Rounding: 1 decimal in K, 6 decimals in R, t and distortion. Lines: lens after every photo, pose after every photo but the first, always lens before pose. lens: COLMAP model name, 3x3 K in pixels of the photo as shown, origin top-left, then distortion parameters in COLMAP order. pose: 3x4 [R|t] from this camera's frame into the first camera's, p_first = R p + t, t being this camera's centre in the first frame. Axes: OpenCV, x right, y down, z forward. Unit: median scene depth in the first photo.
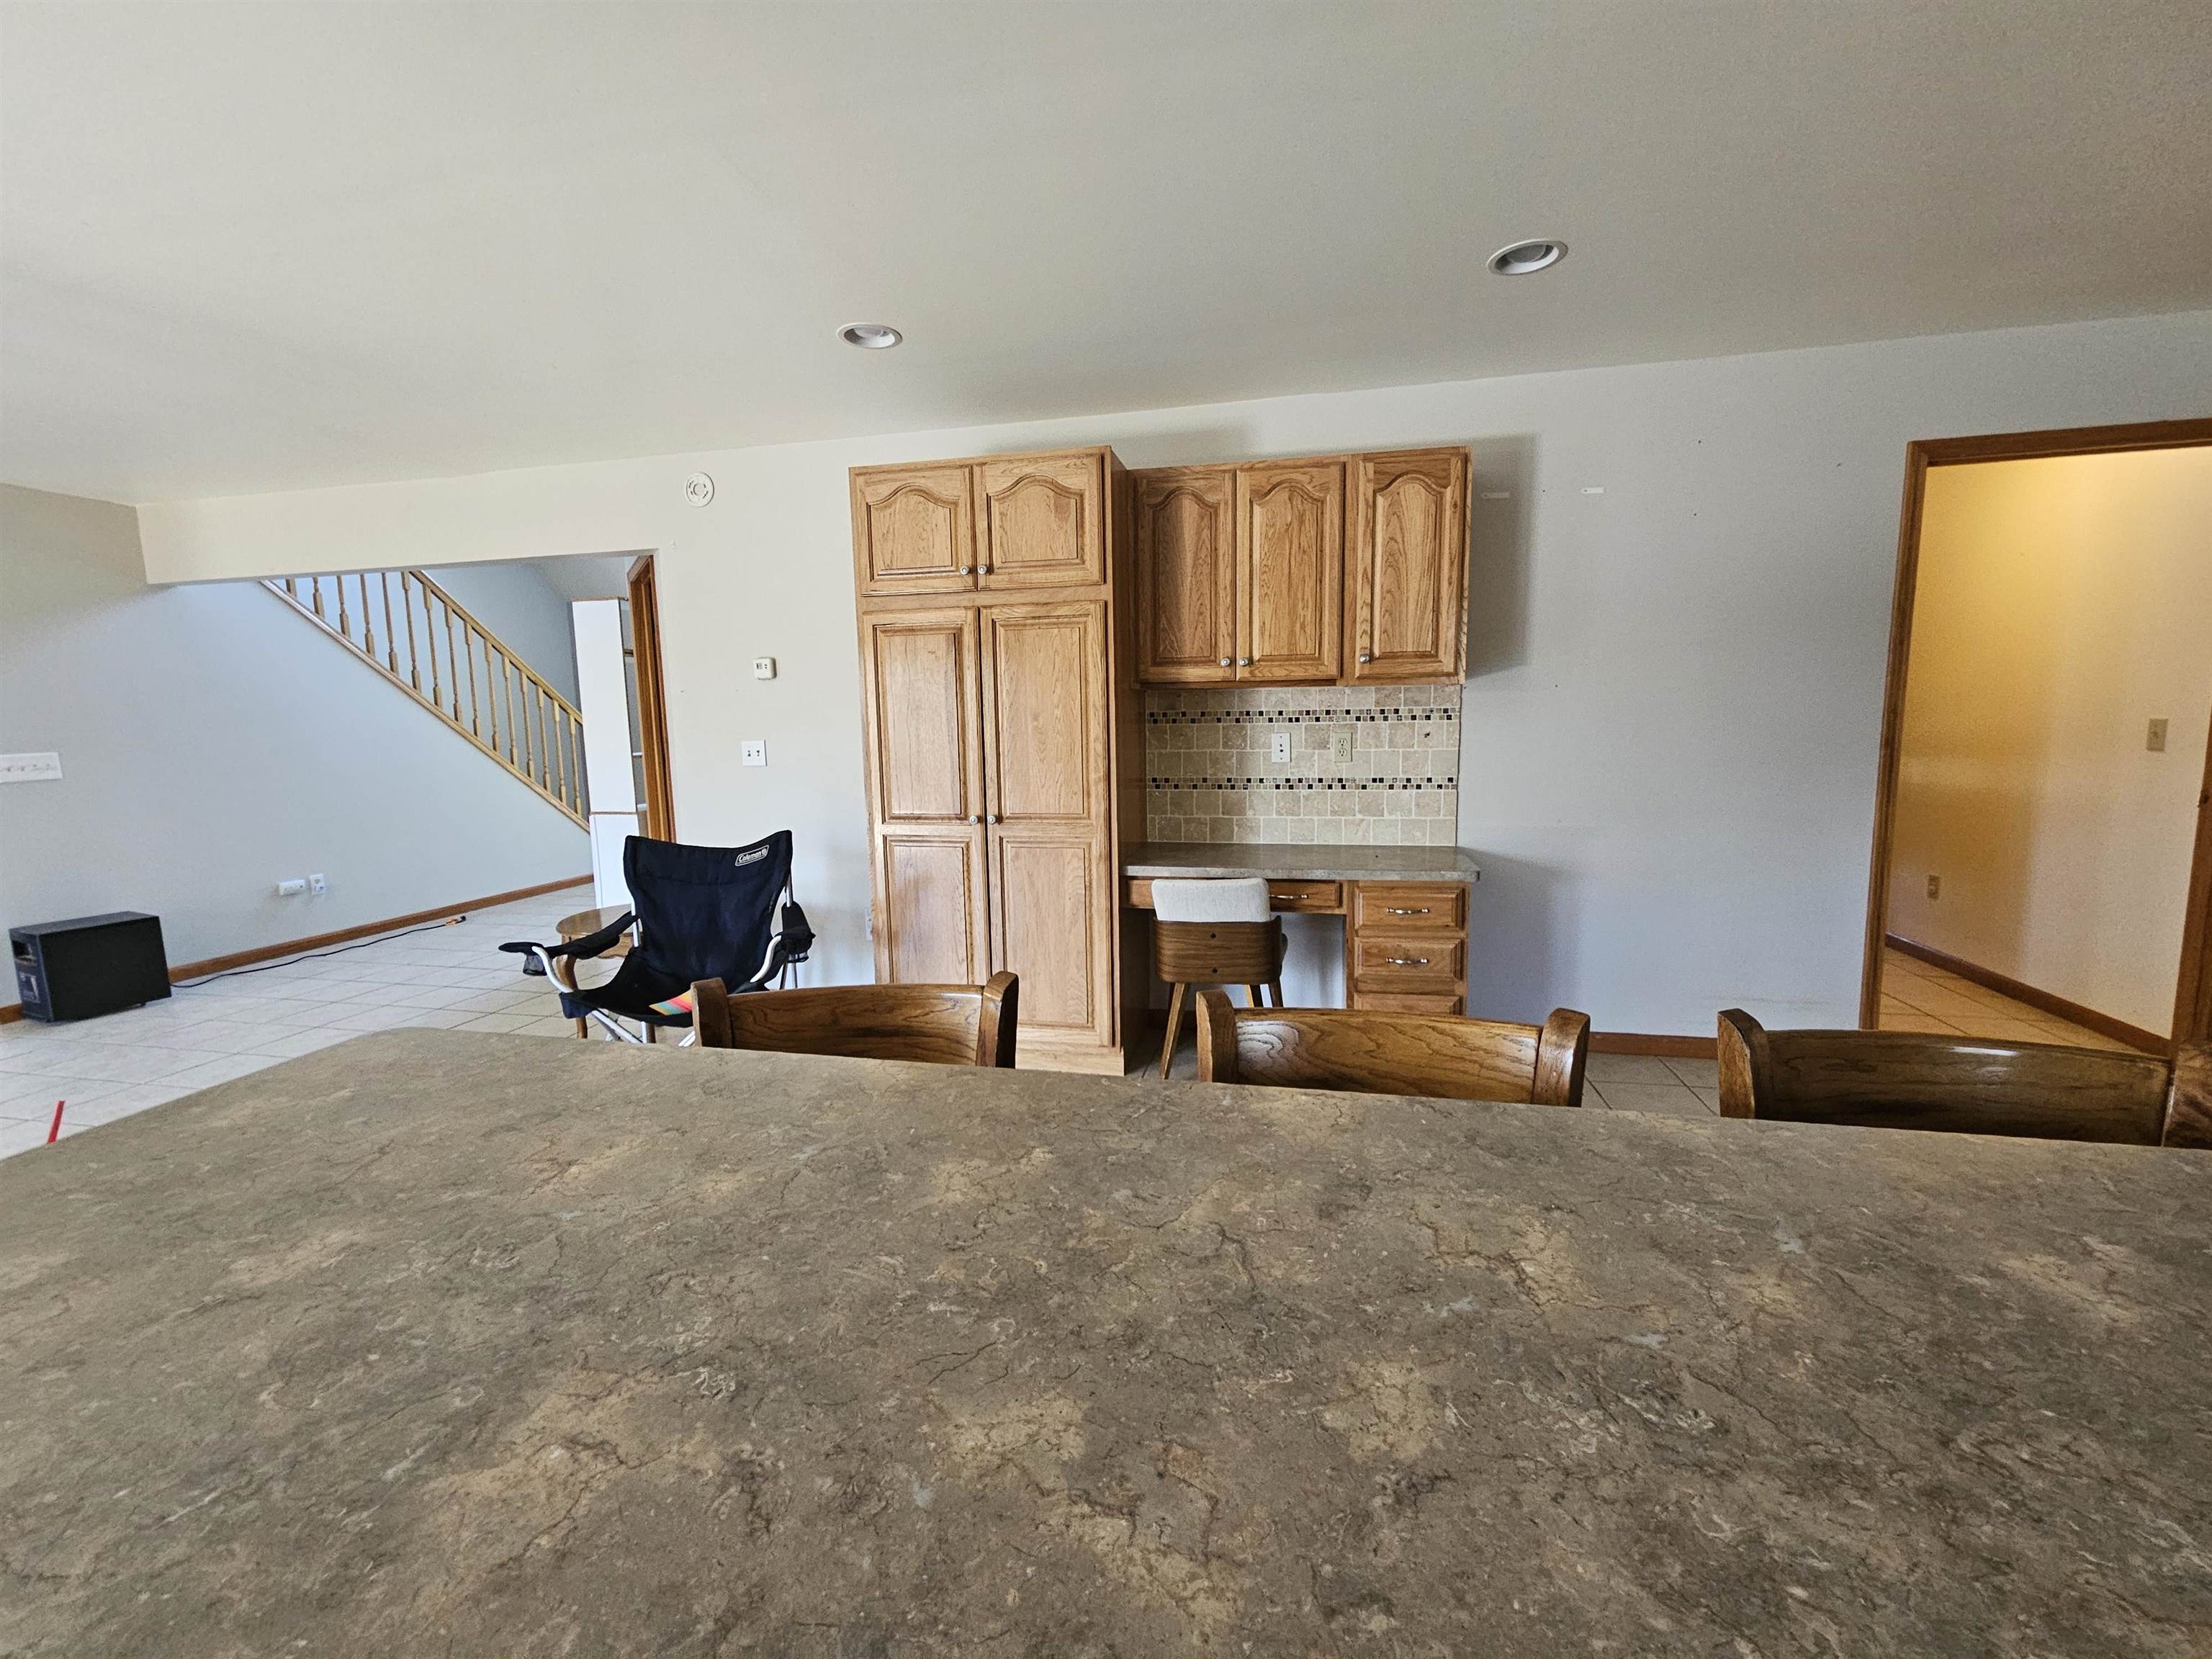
lens RADIAL K [[911.5, 0, 1106.0], [0, 911.5, 829.5], [0, 0, 1]] dist [-0.000095, 0.000669]
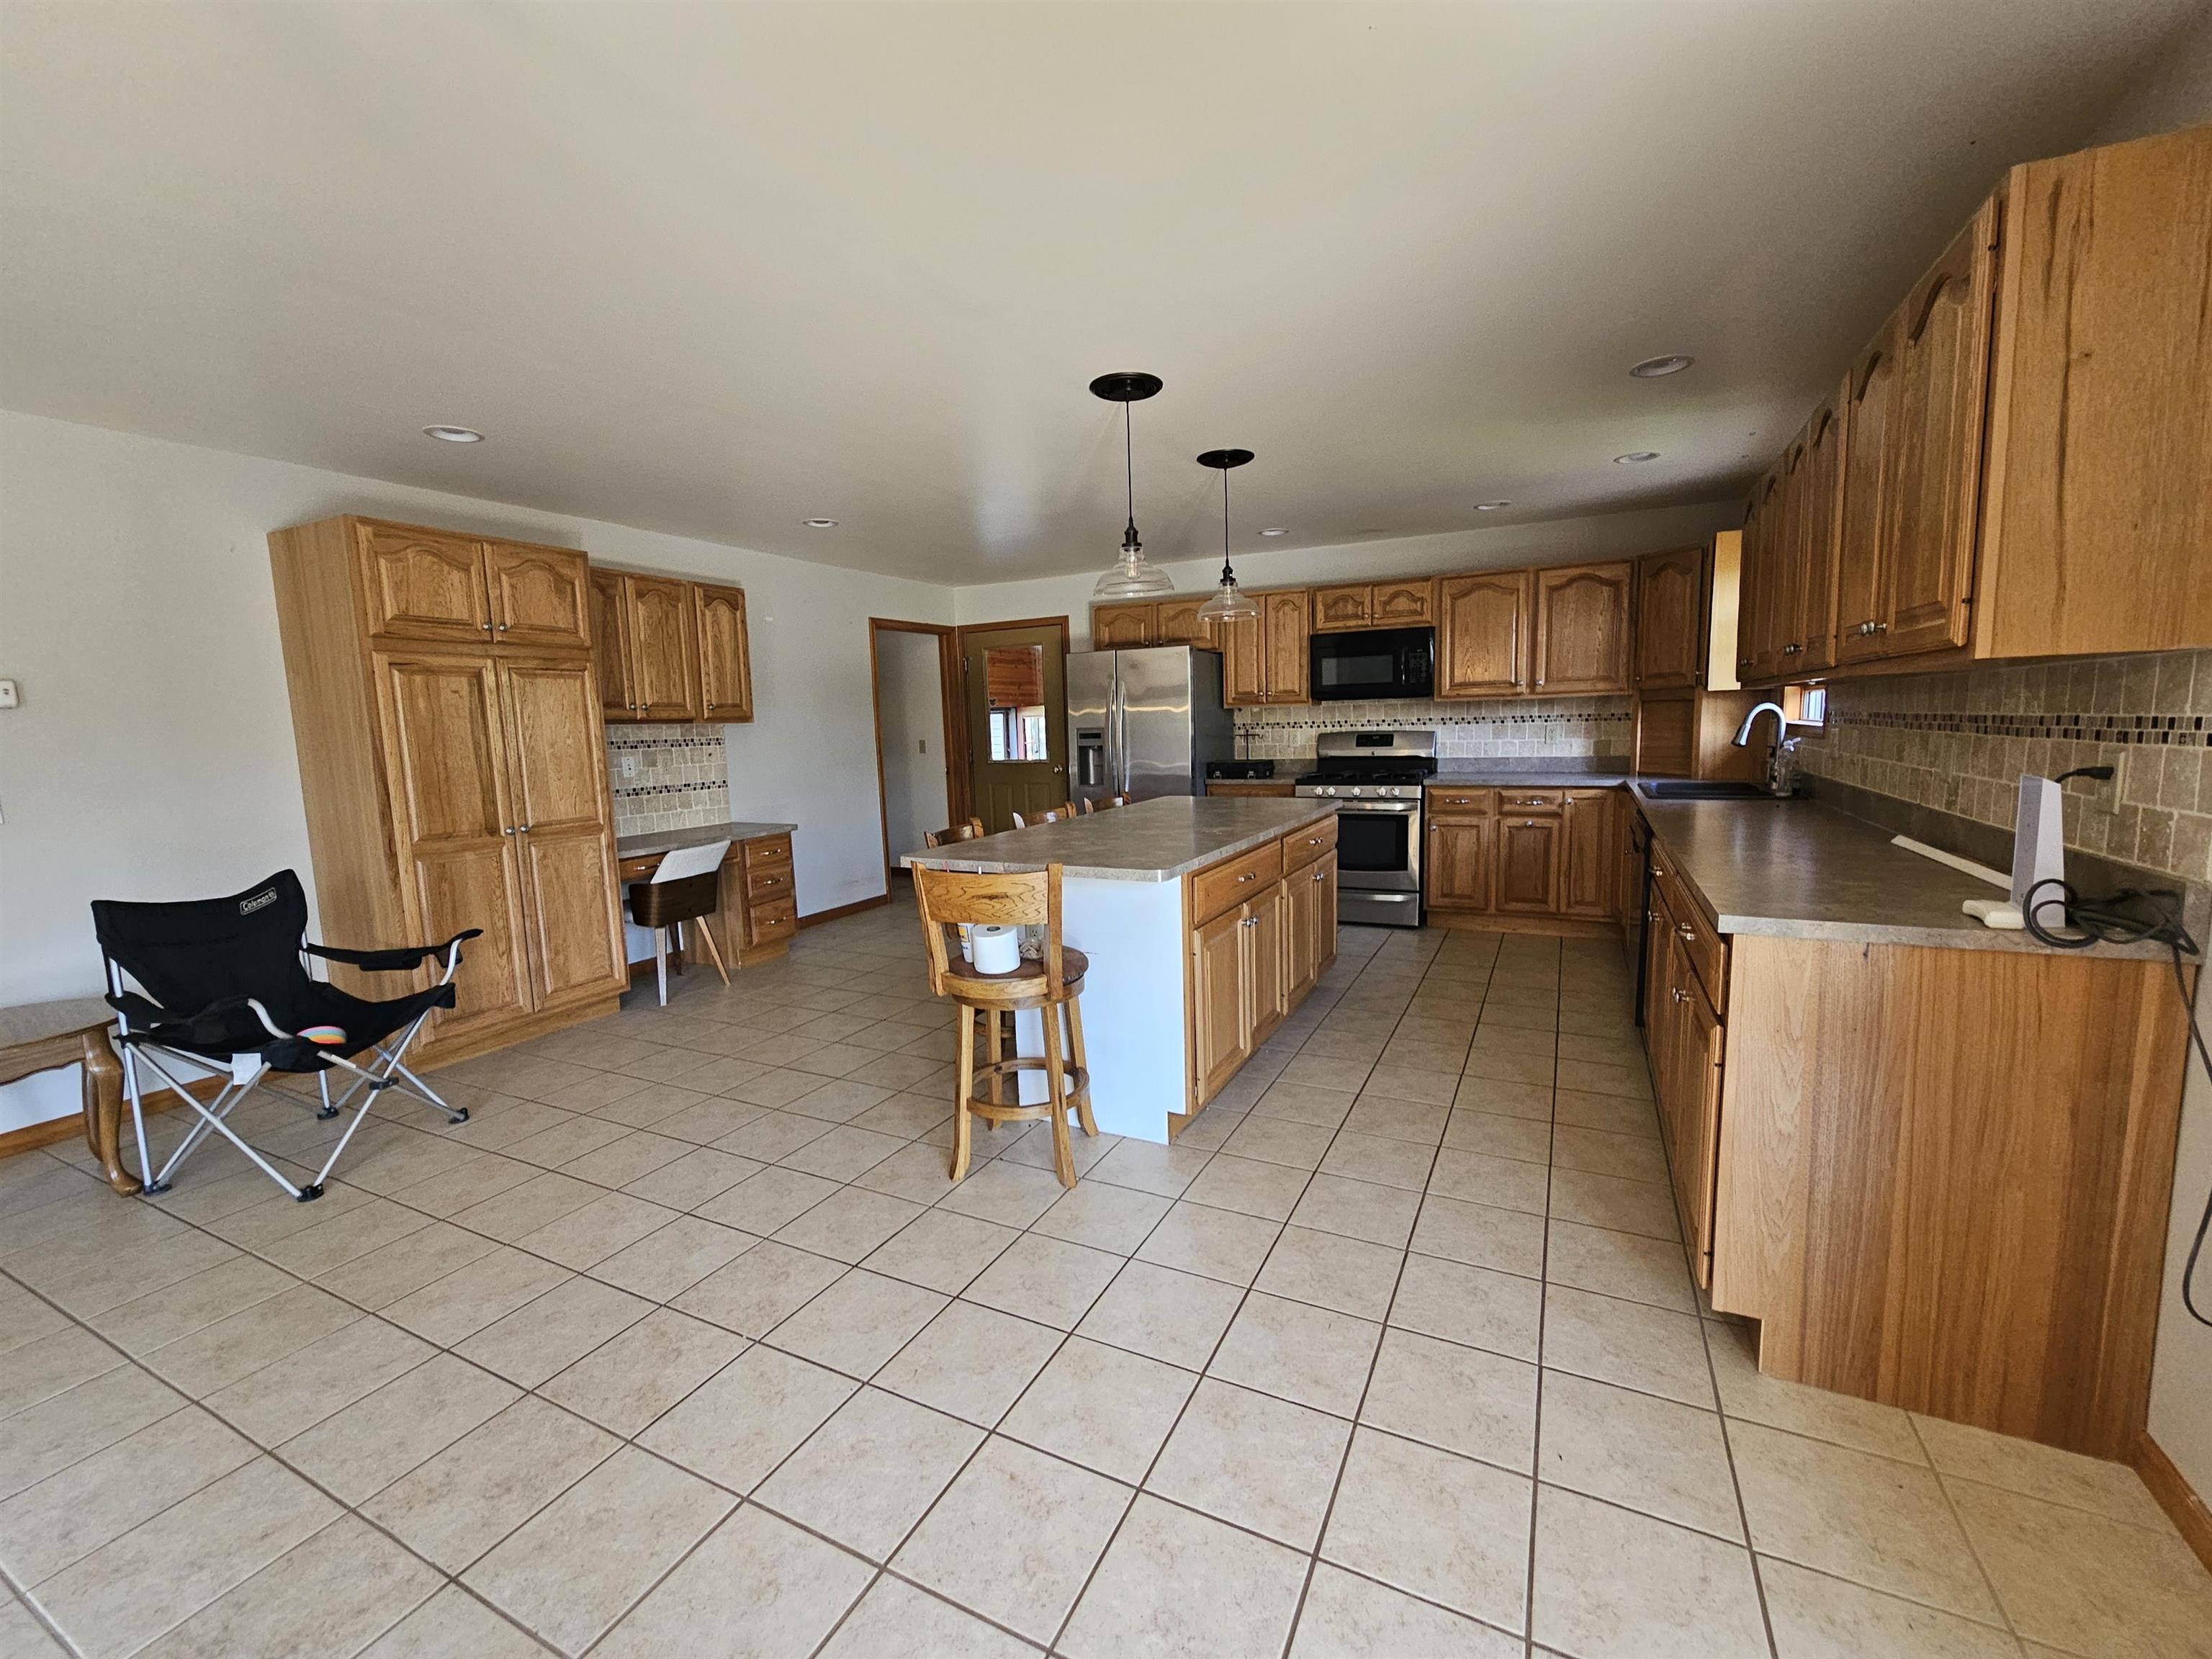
lens RADIAL K [[911.5, 0, 1106.0], [0, 911.5, 829.5], [0, 0, 1]] dist [-0.000095, 0.000669]
pose [[0.250404, -0.103010, 0.962646, -1.112636], [0.147662, 0.986754, 0.067180, 0.023200], [-0.956814, 0.125324, 0.262297, -0.074706]]
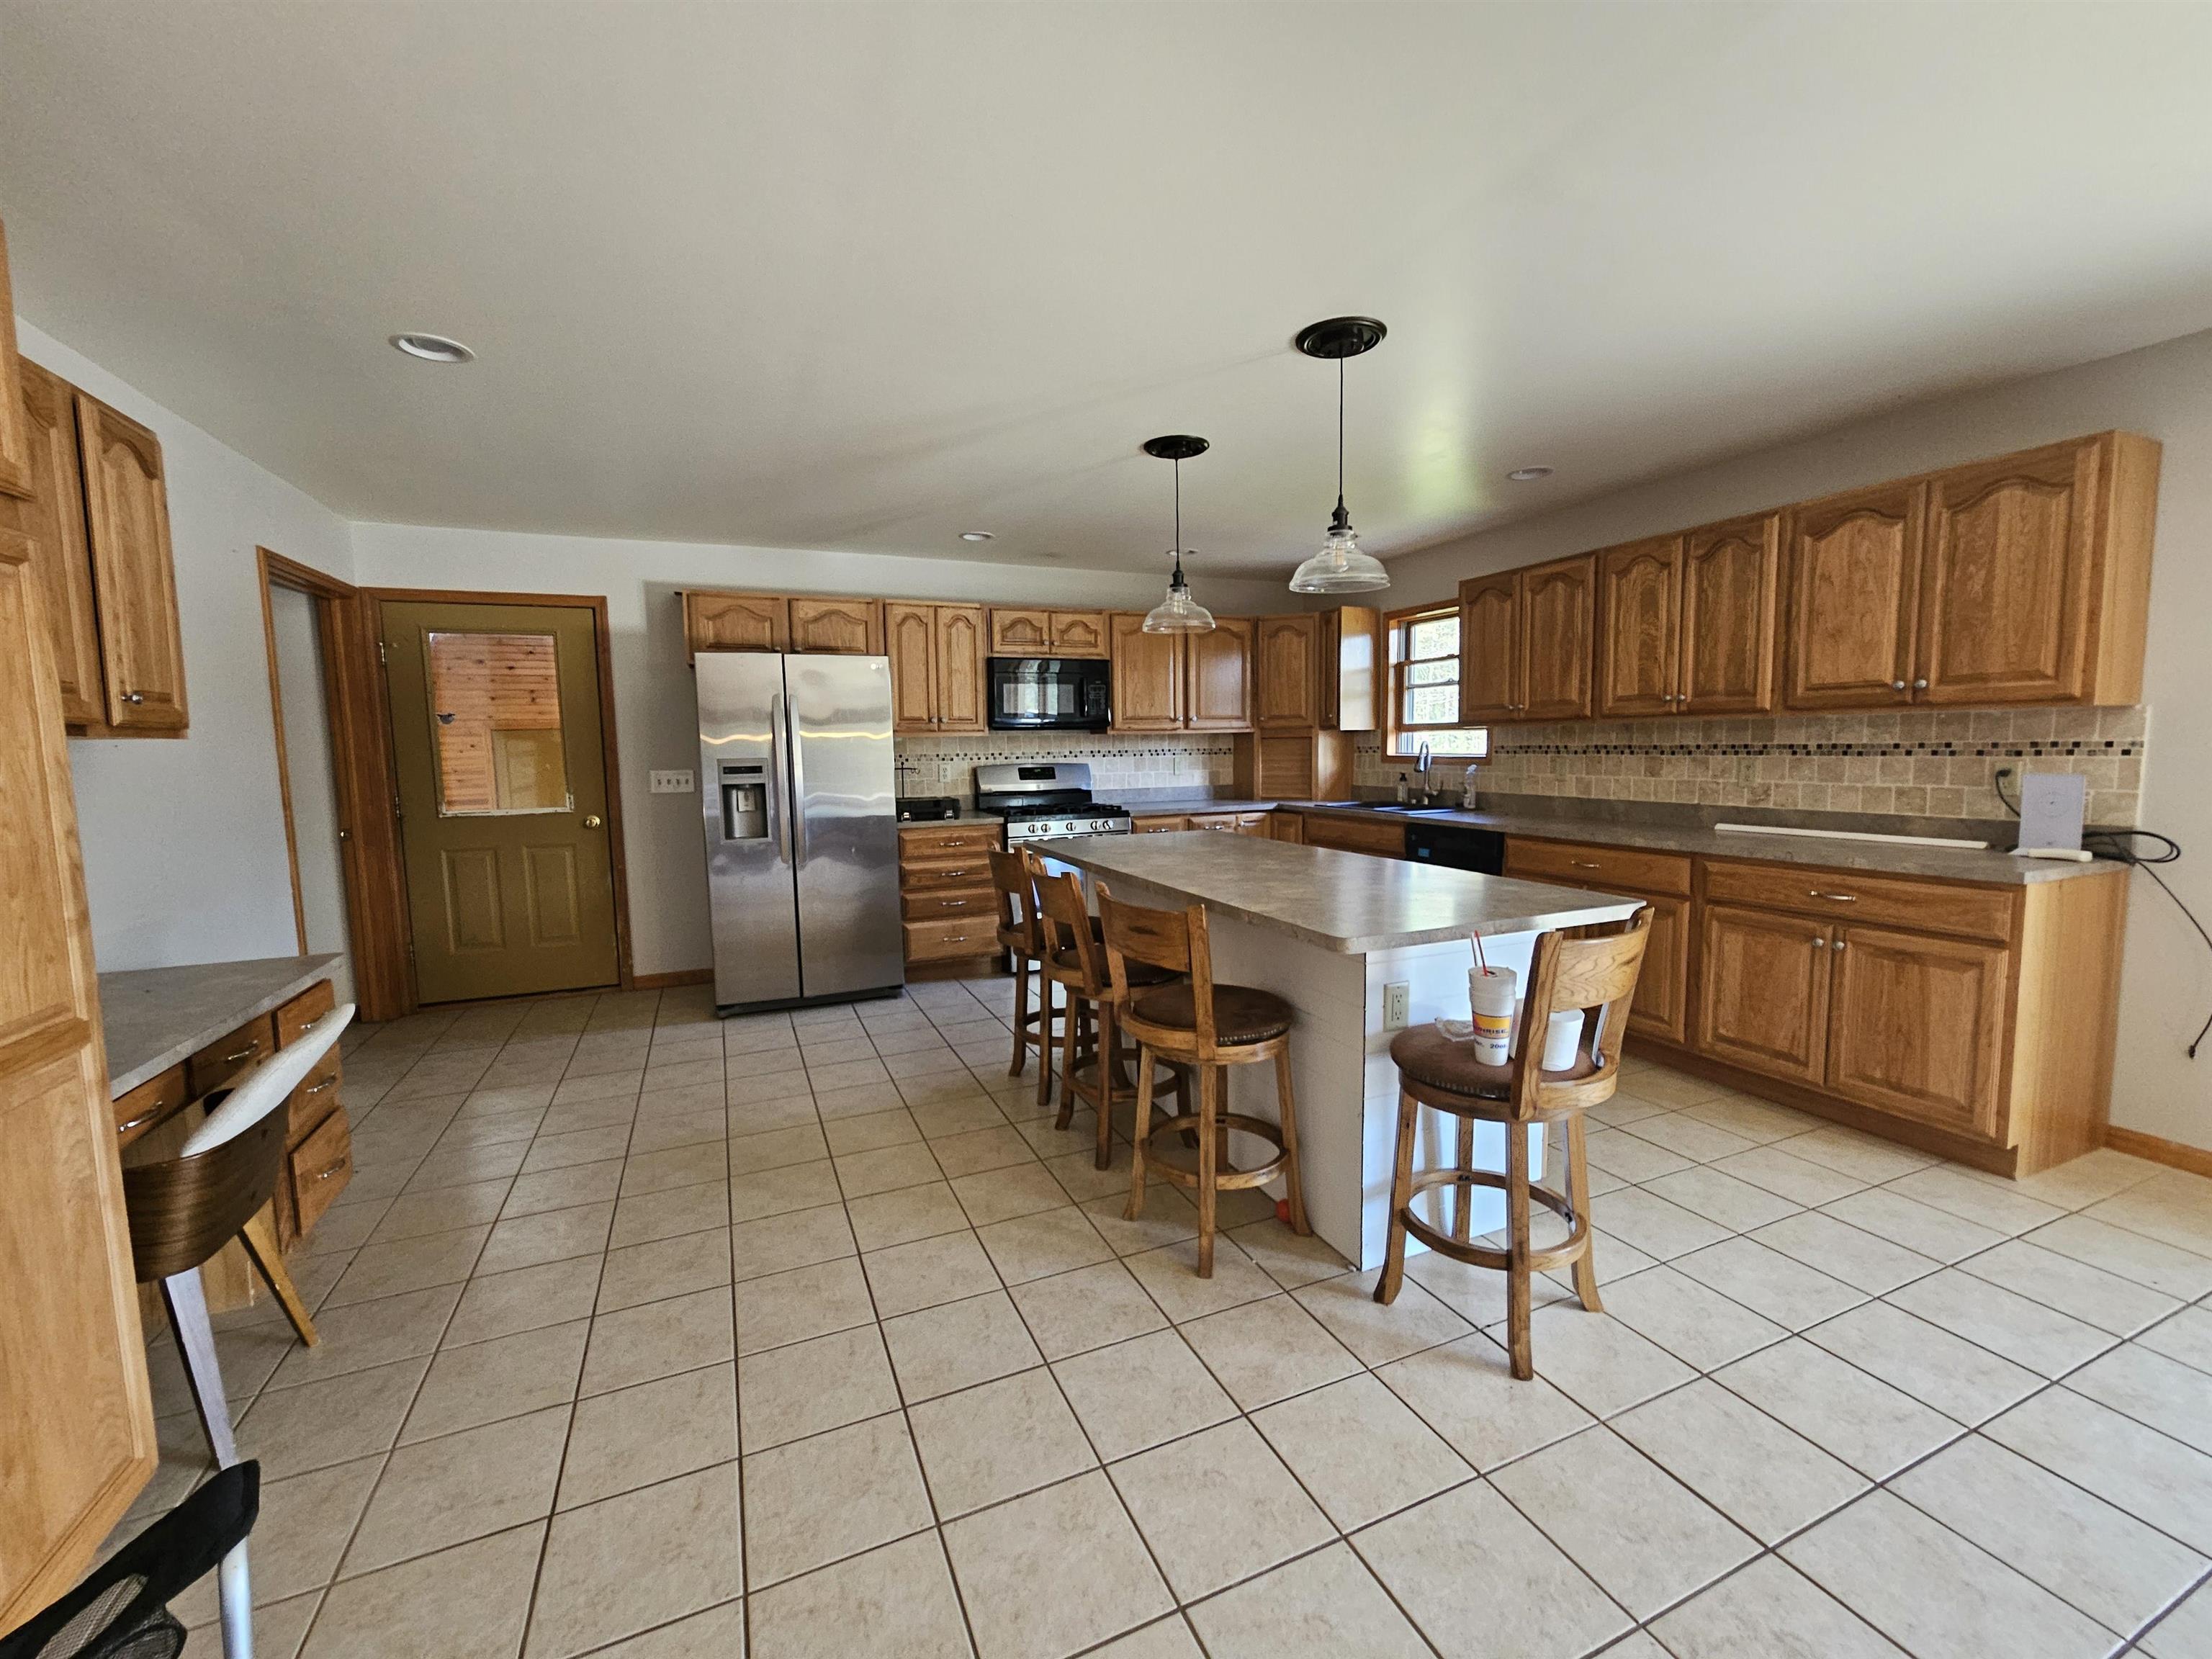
lens RADIAL K [[912.9, 0, 1106.0], [0, 912.9, 829.5], [0, 0, 1]] dist [0.000503, -0.000333]
pose [[-0.586104, -0.046956, 0.808874, -0.671926], [0.131087, 0.979671, 0.151855, -0.099125], [-0.799561, 0.195036, -0.568034, 0.812682]]
